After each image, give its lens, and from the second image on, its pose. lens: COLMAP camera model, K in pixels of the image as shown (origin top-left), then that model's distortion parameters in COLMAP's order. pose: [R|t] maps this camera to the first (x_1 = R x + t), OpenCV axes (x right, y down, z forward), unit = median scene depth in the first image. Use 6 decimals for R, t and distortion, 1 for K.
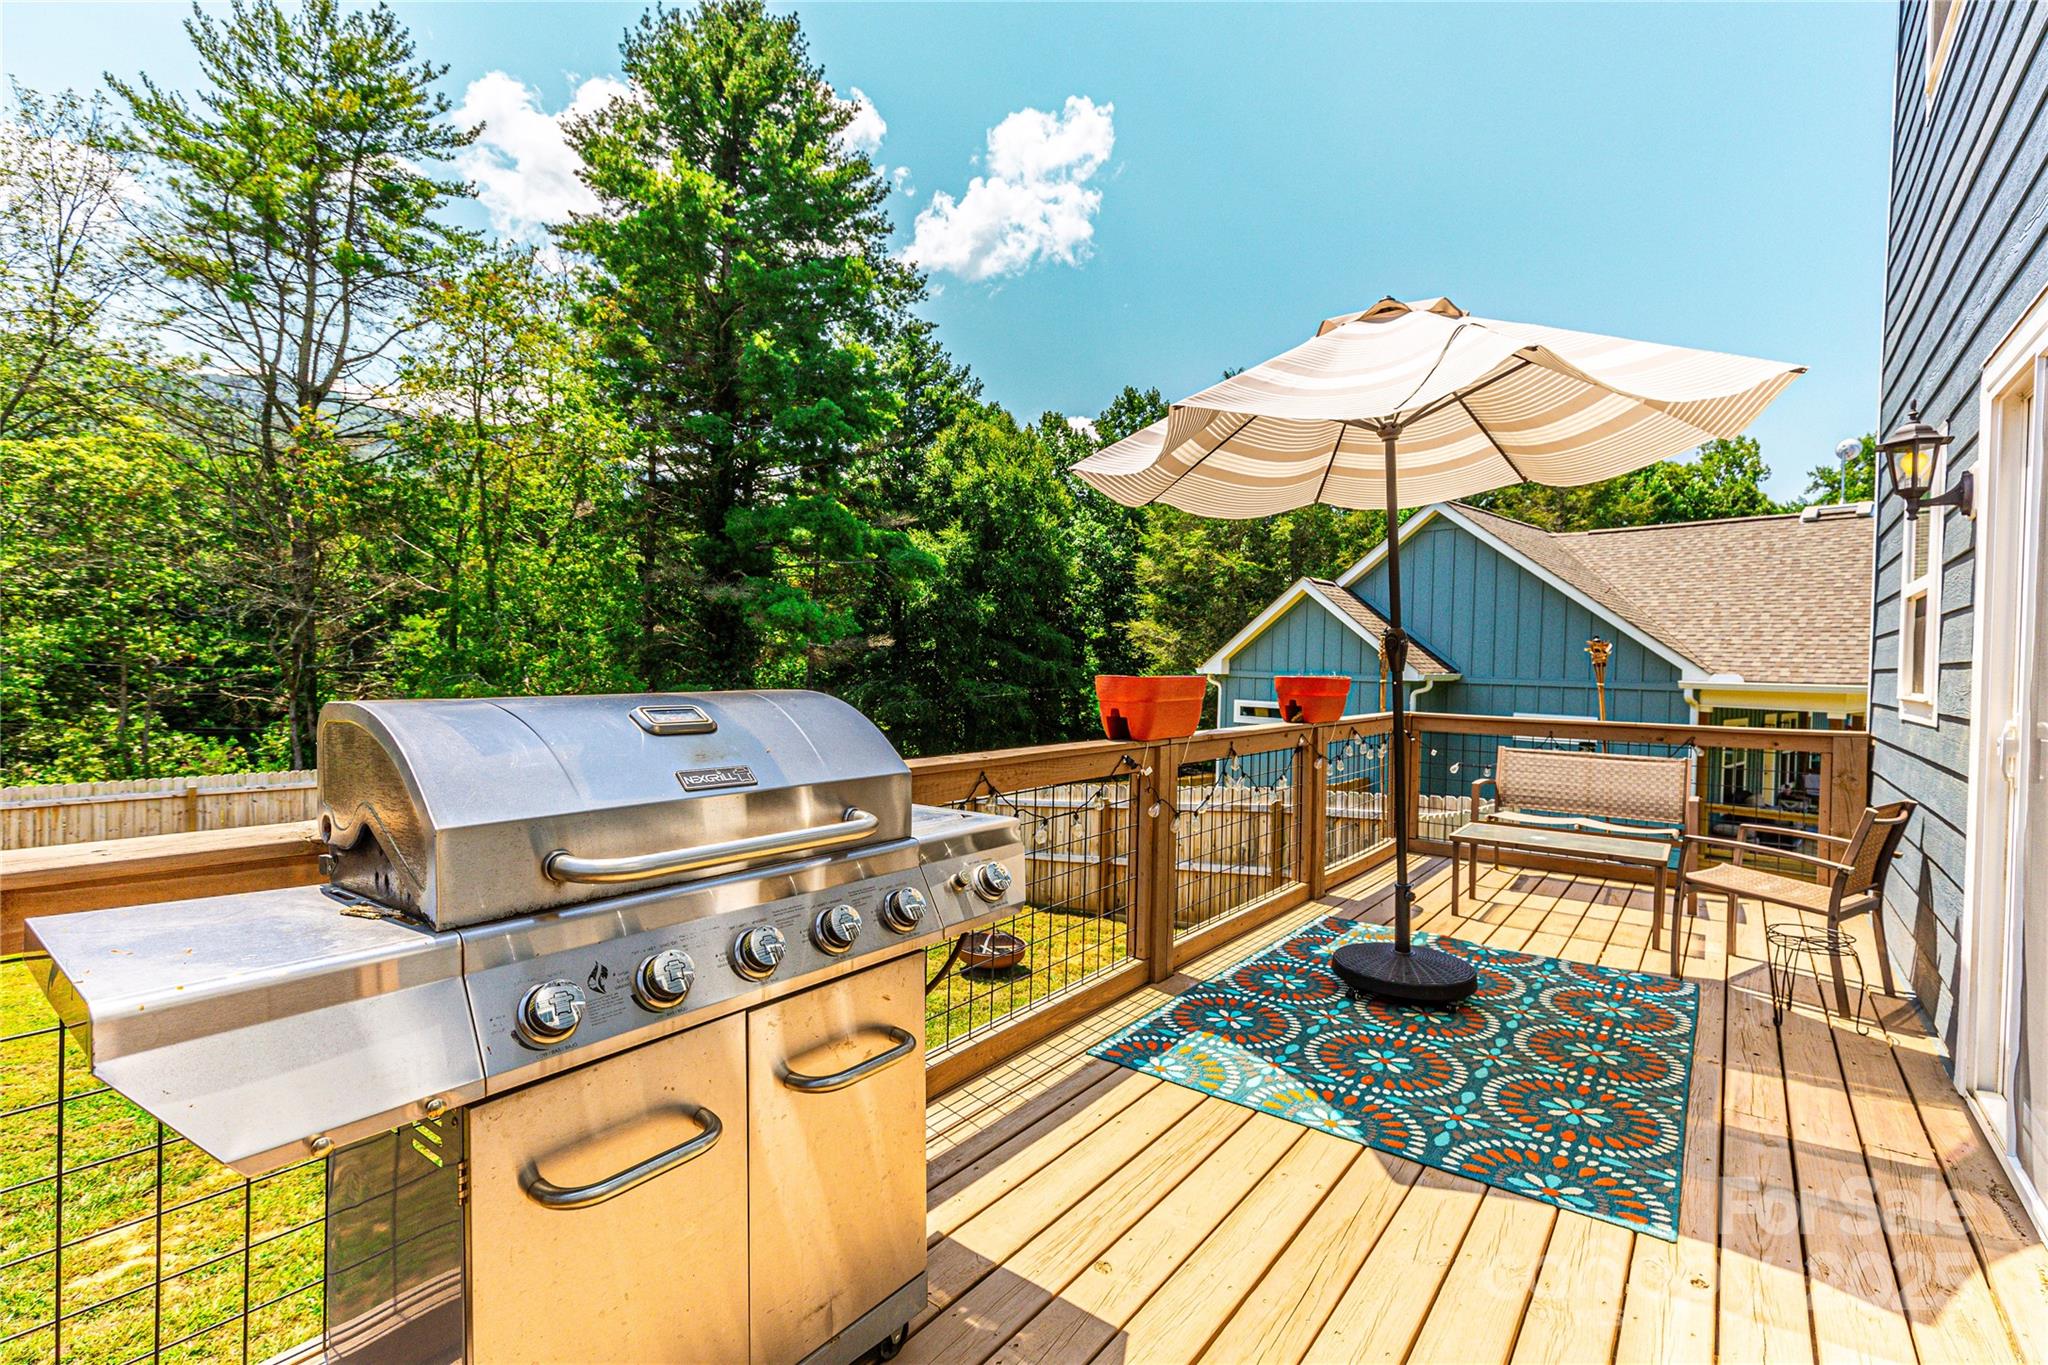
lens RADIAL K [[914.9, 0, 1019.3], [0, 914.9, 668.6], [0, 0, 1]] dist [0.002684, 0.000800]
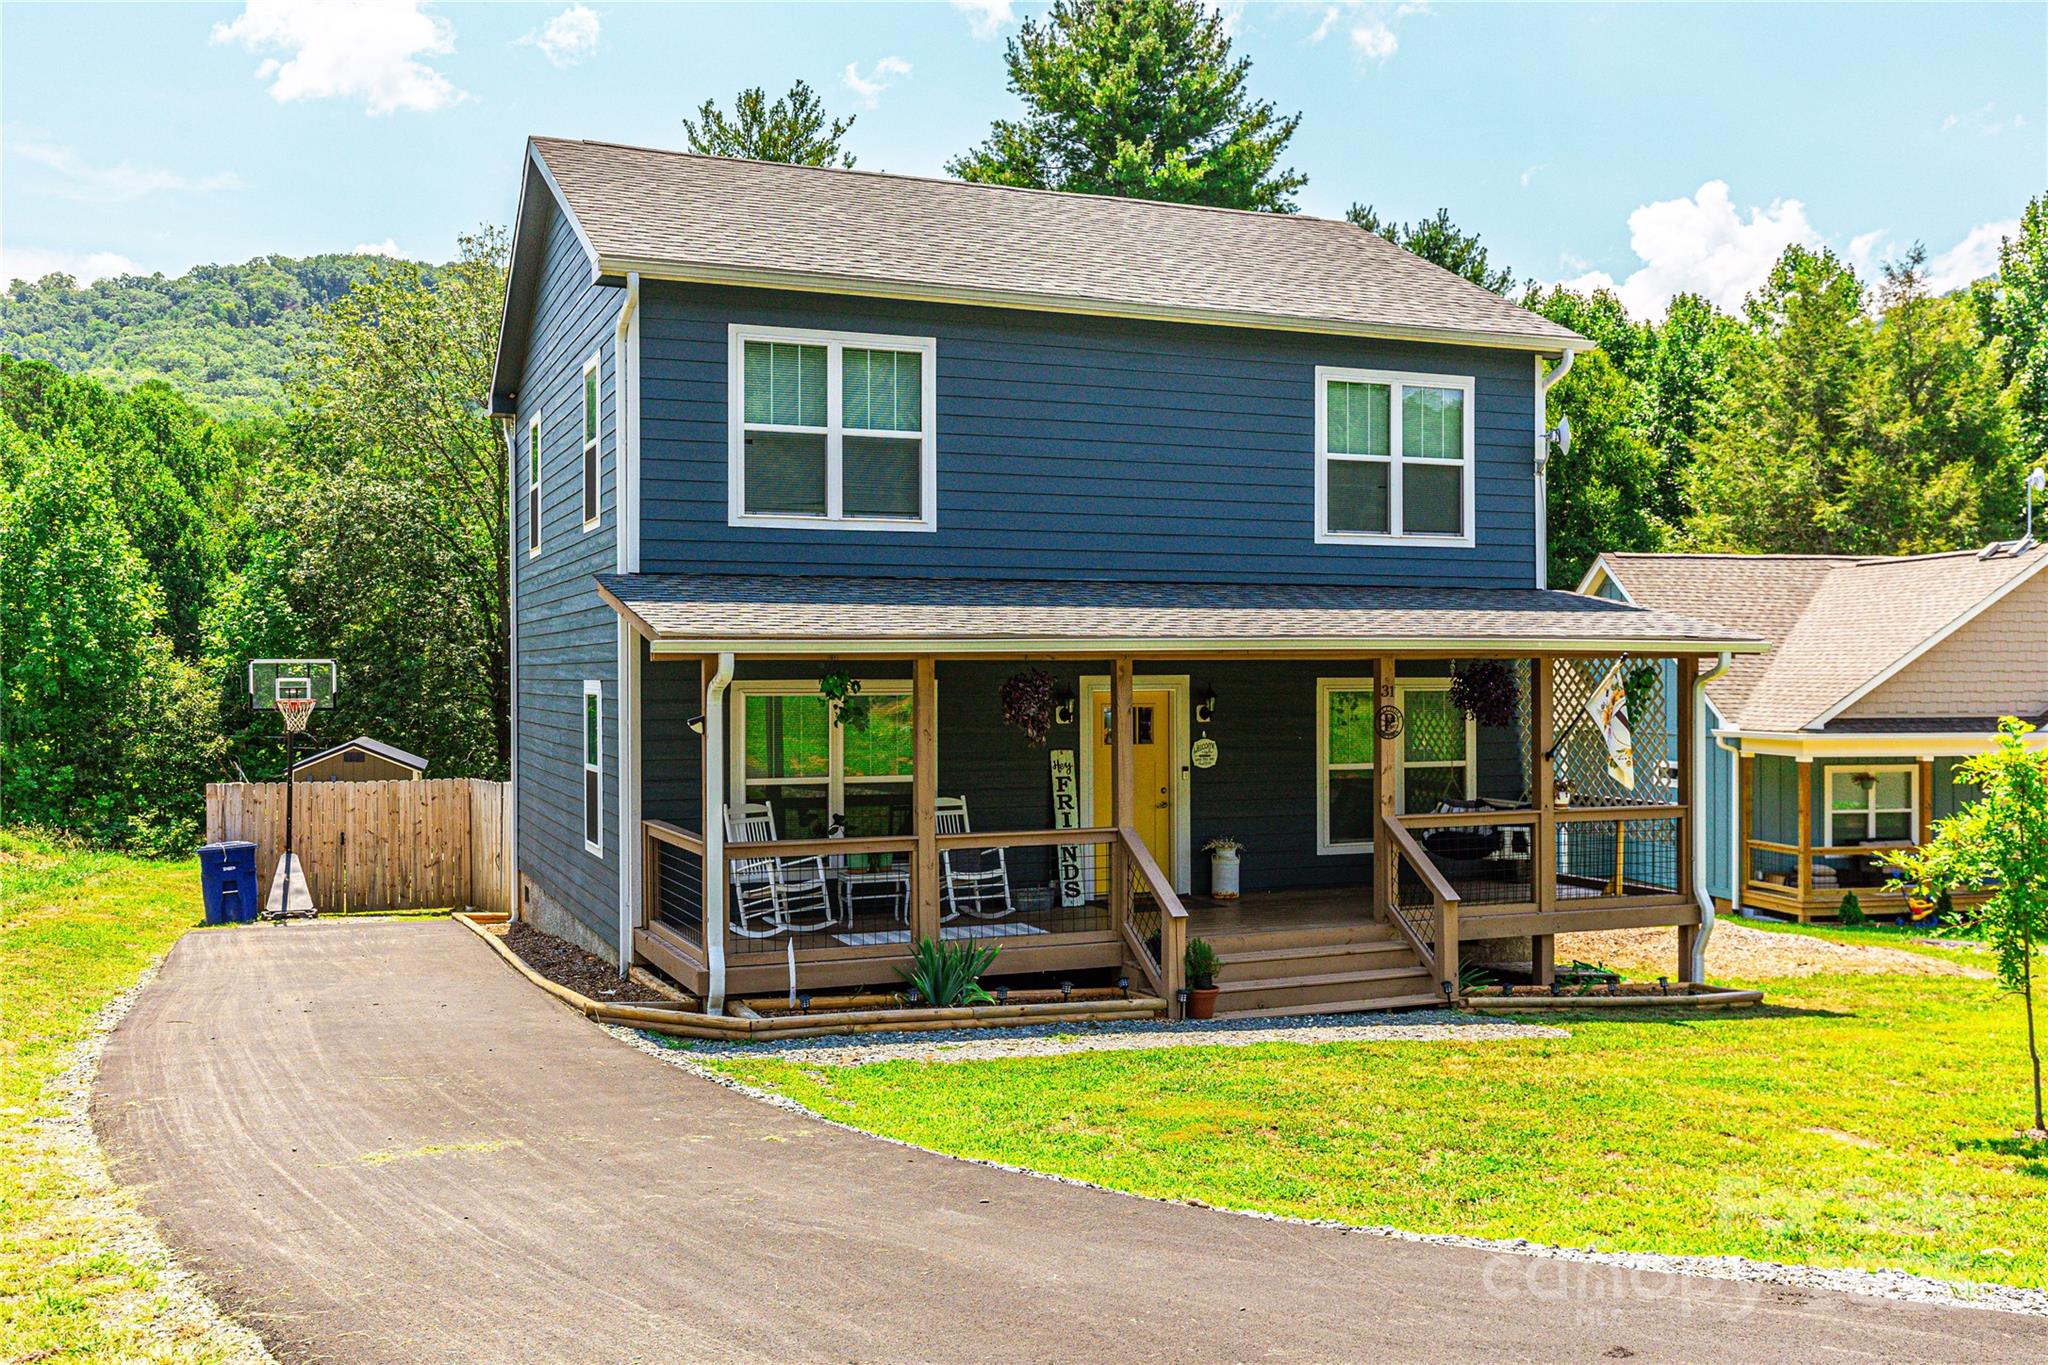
lens RADIAL K [[1771.9, 0, 1022.7], [0, 1771.9, 683.7], [0, 0, 1]] dist [-0.008022, -0.001971]
pose [[0.869696, -0.024769, -0.492966, 0.426922], [0.021517, 0.999693, -0.012270, -0.012510], [0.493119, 0.000064, 0.869962, -0.529647]]
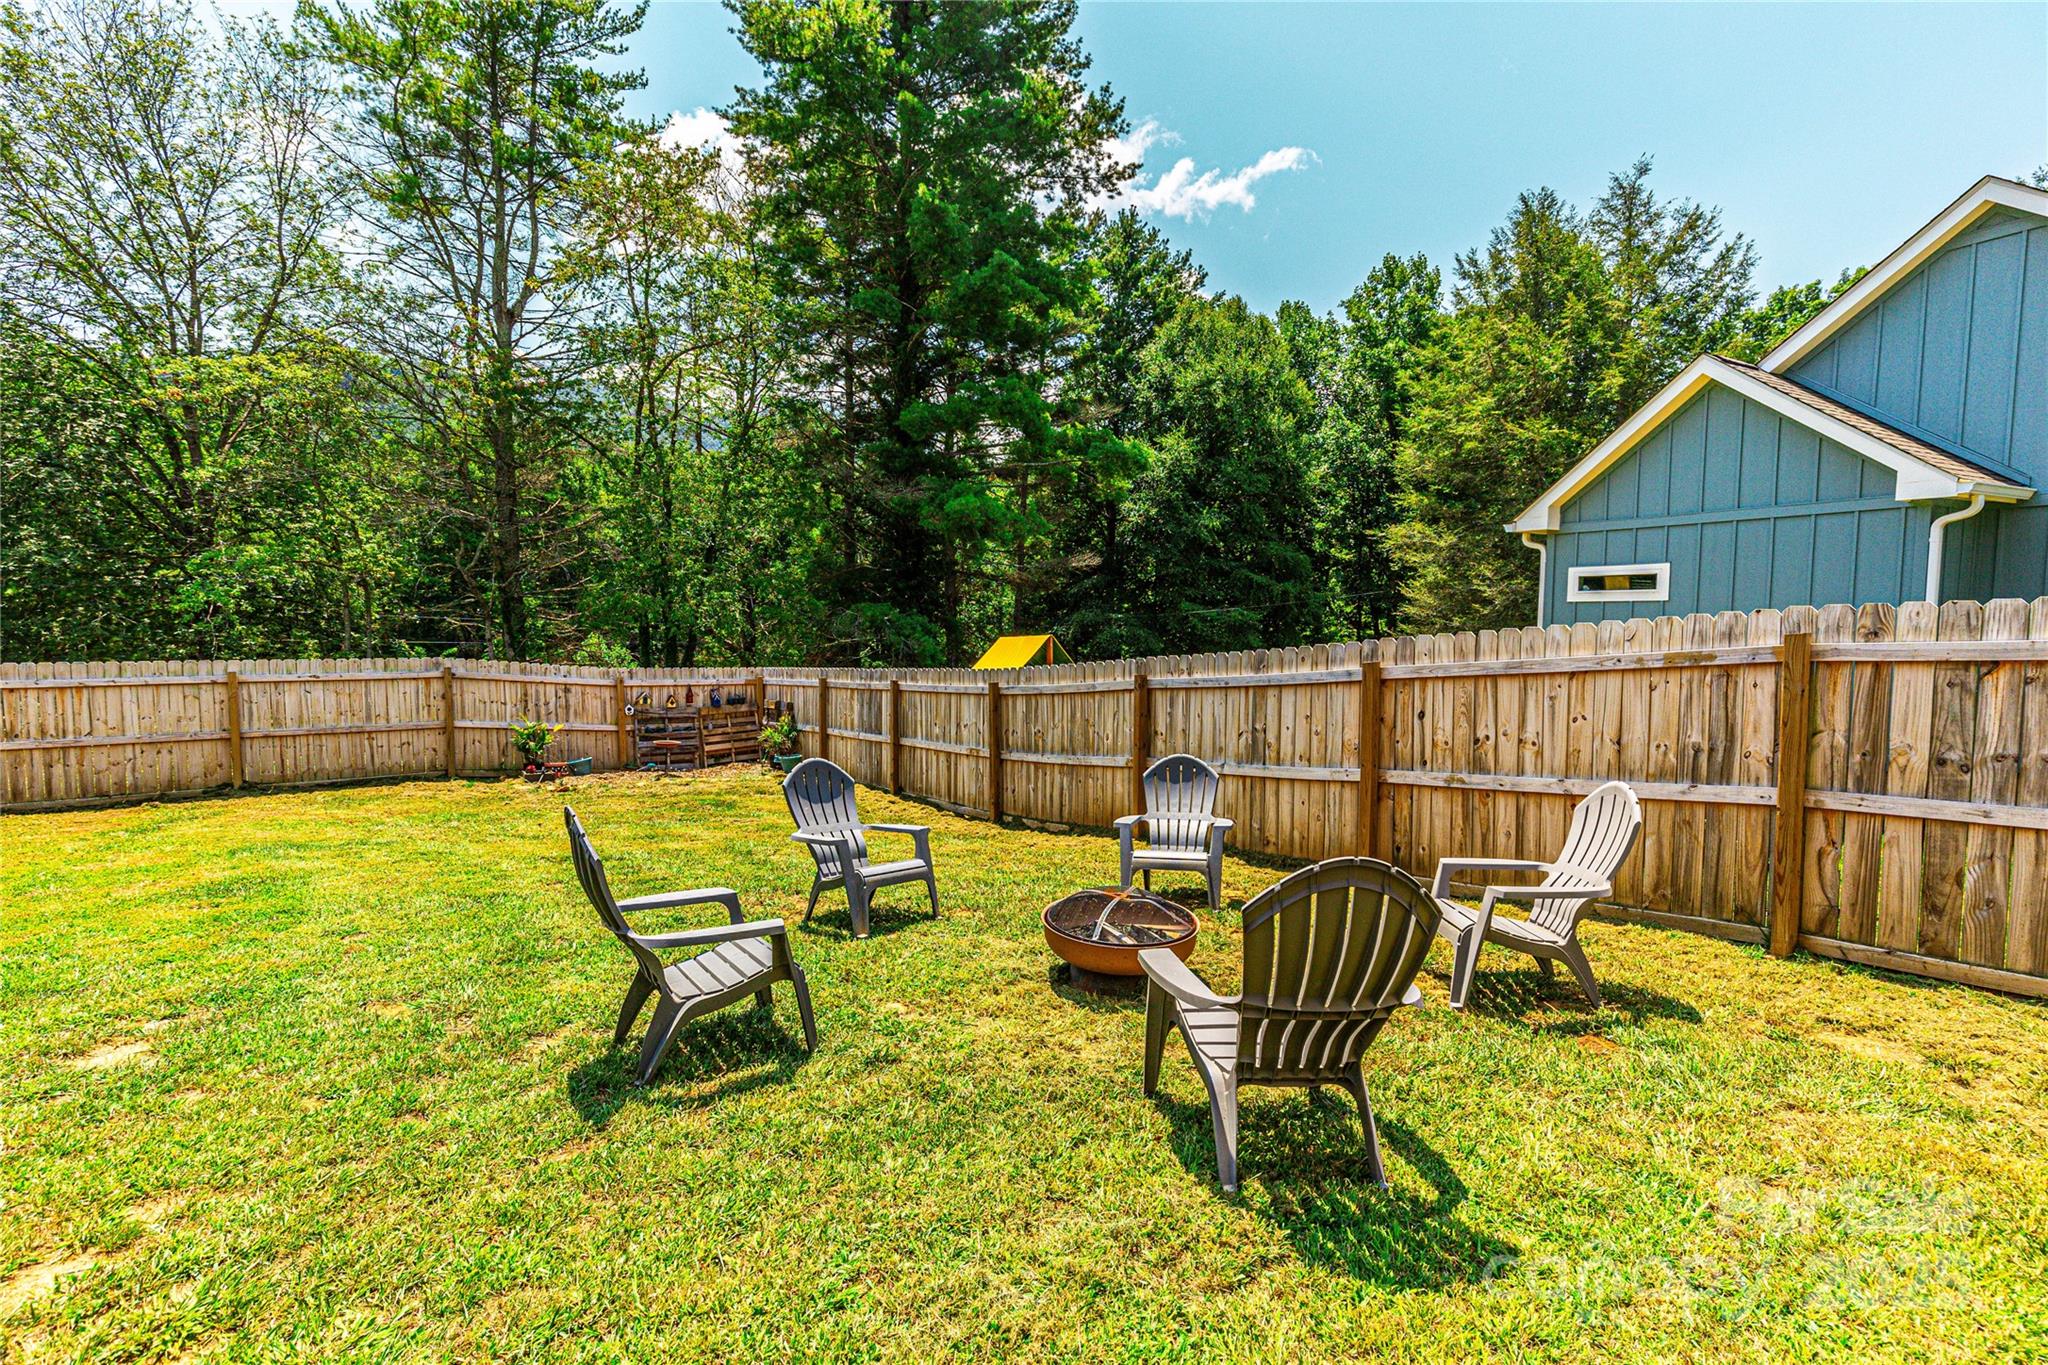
lens RADIAL K [[914.9, 0, 1019.3], [0, 914.9, 668.6], [0, 0, 1]] dist [0.002684, 0.000800]
pose [[0.967568, -0.005475, -0.252553, 0.009377], [0.017592, 0.998798, 0.045744, 0.039923], [0.251999, -0.048704, 0.966501, 0.143650]]
